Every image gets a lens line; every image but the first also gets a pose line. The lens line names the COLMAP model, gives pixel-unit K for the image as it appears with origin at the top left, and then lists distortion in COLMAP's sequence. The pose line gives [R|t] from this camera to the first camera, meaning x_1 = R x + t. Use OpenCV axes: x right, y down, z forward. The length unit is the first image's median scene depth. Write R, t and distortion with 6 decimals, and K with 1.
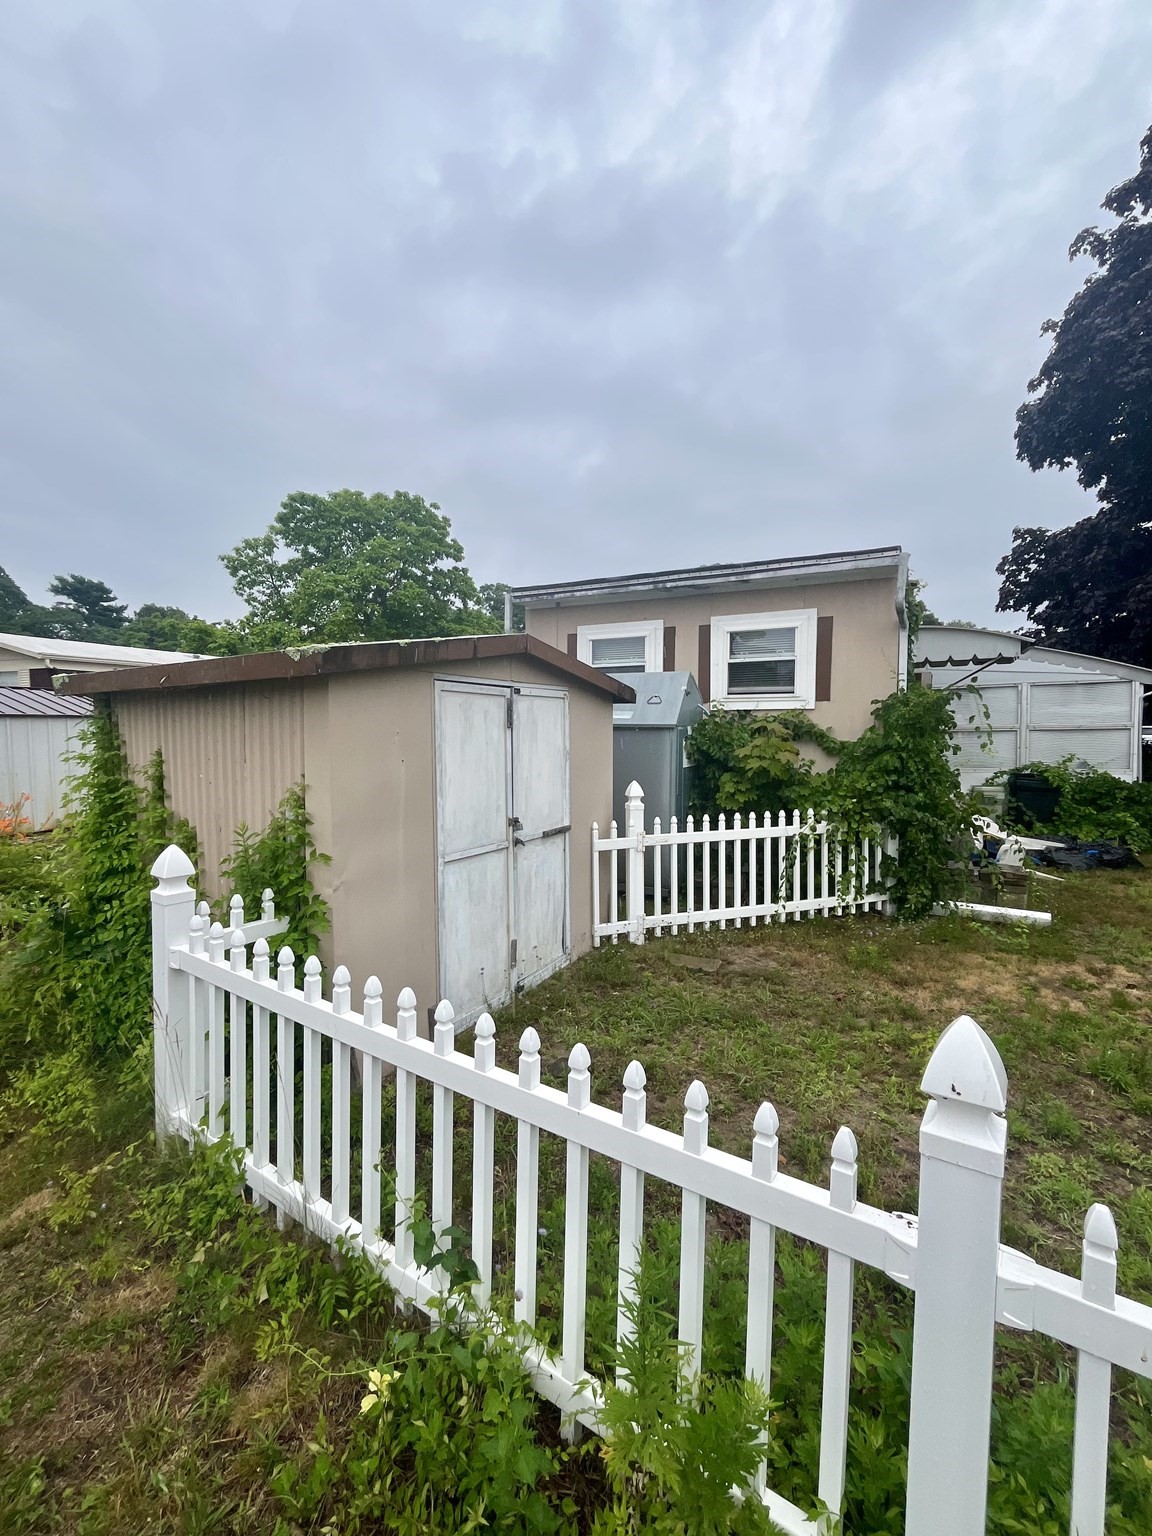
lens RADIAL K [[681.4, 0, 578.1], [0, 681.4, 767.1], [0, 0, 1]] dist [0.000206, 0.003365]
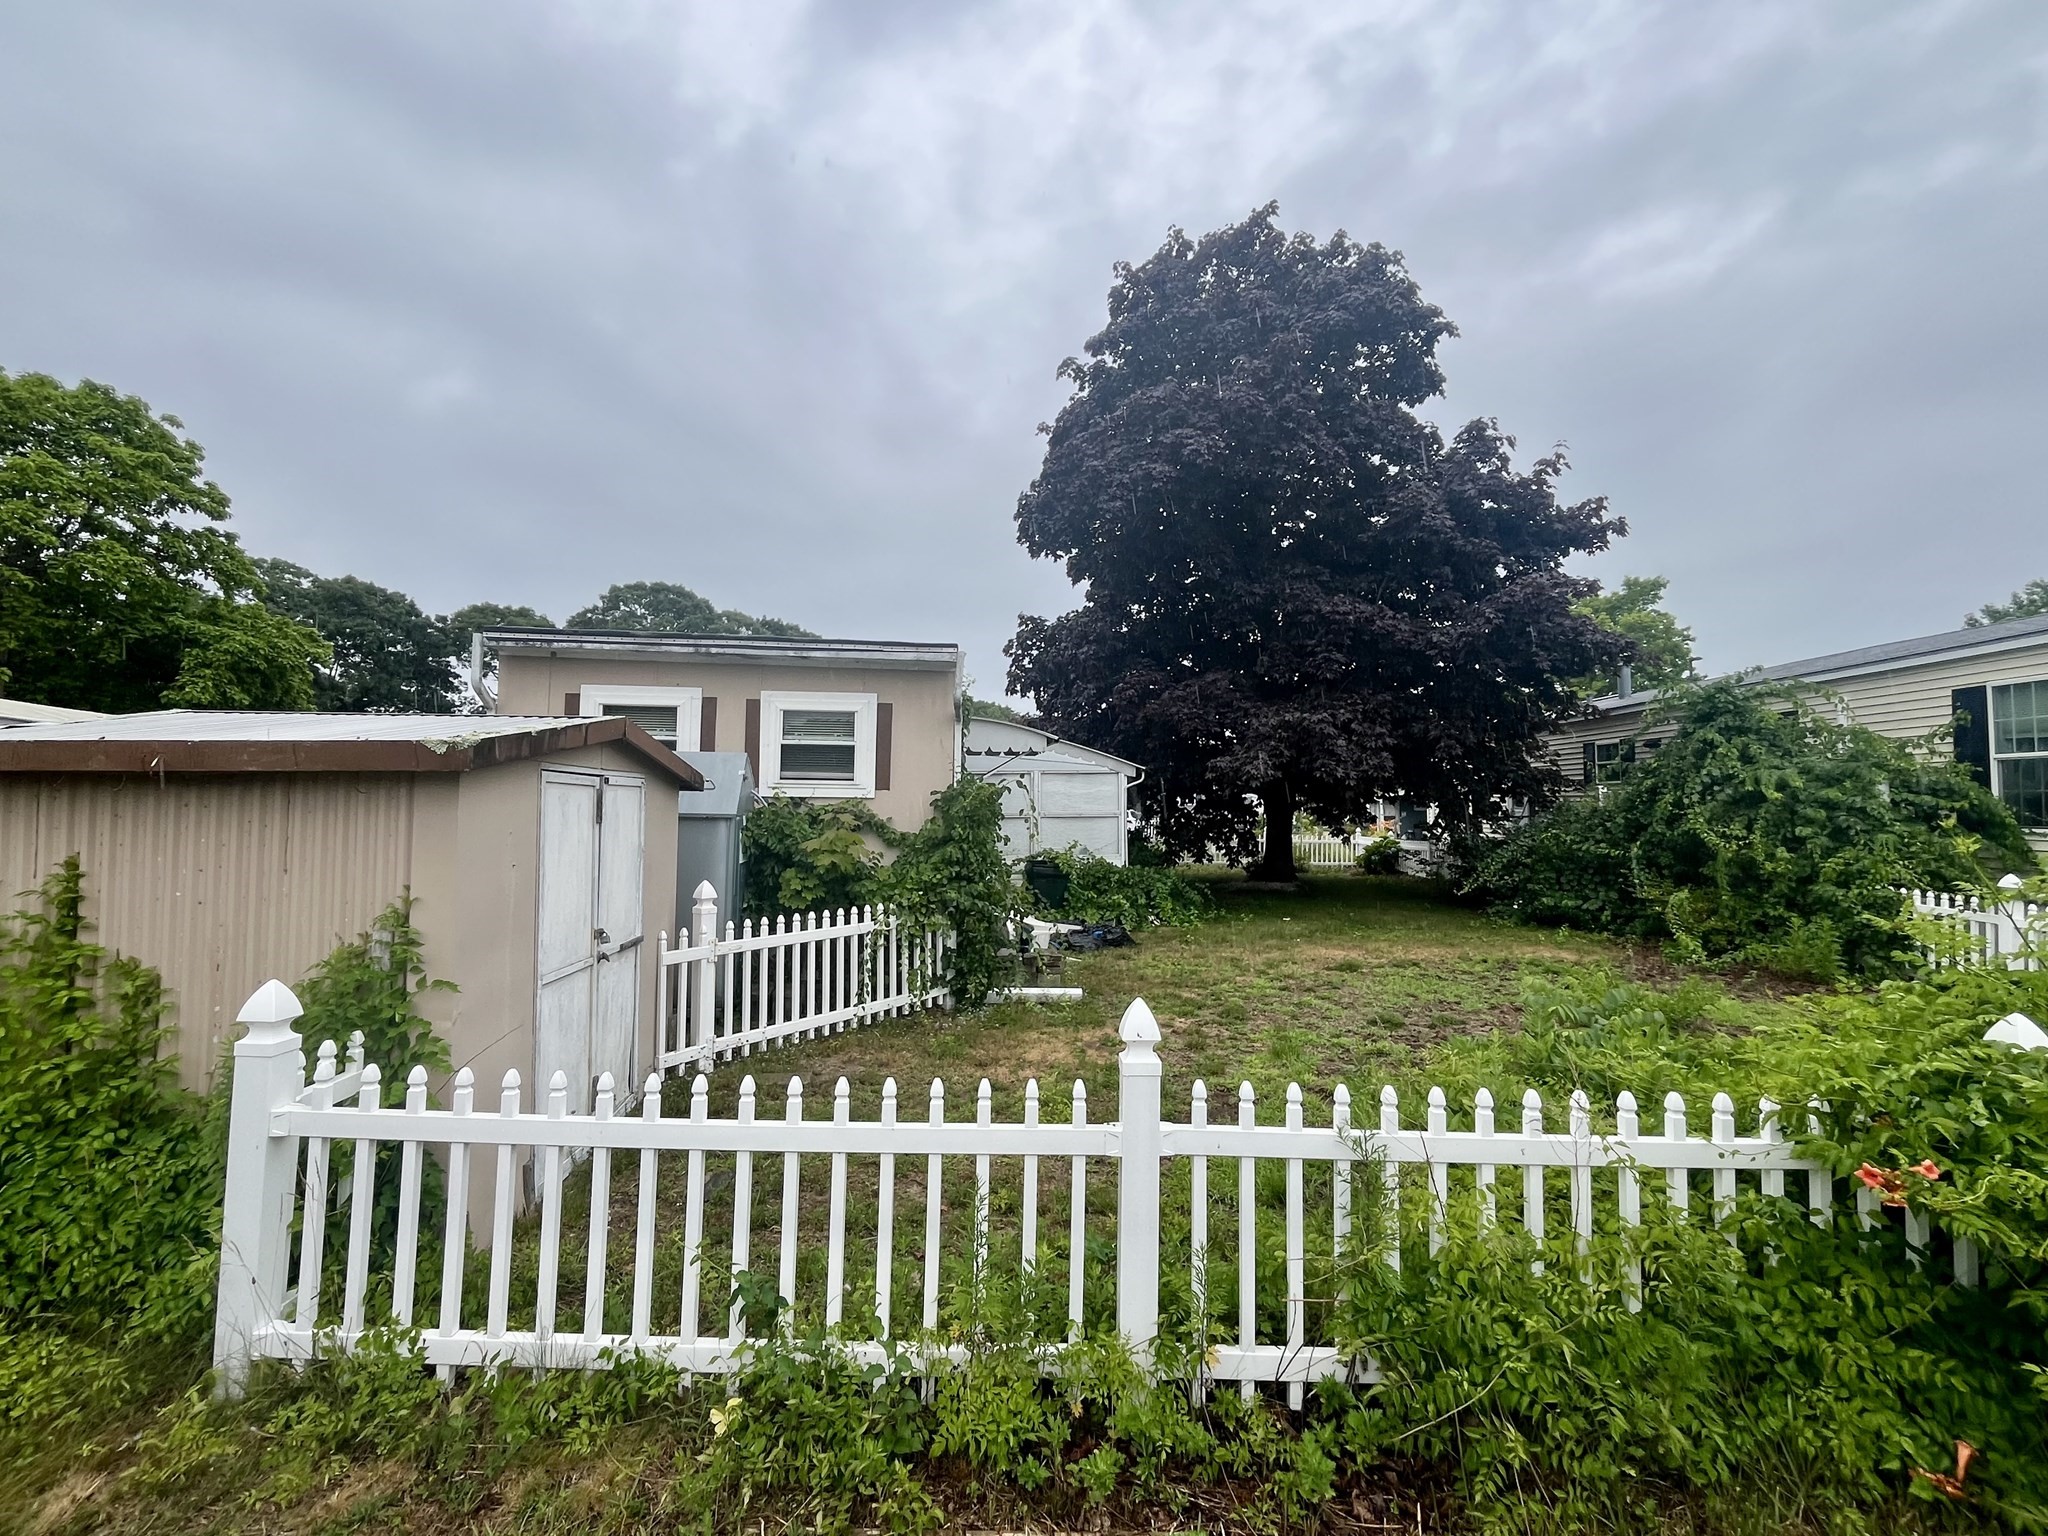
lens RADIAL K [[908.5, 0, 1026.5], [0, 908.5, 773.2], [0, 0, 1]] dist [0.000206, 0.003365]
pose [[0.824330, 0.032235, 0.565191, -0.203644], [0.019305, 0.996196, -0.084974, -0.008395], [-0.565781, 0.080958, 0.820572, -0.167864]]
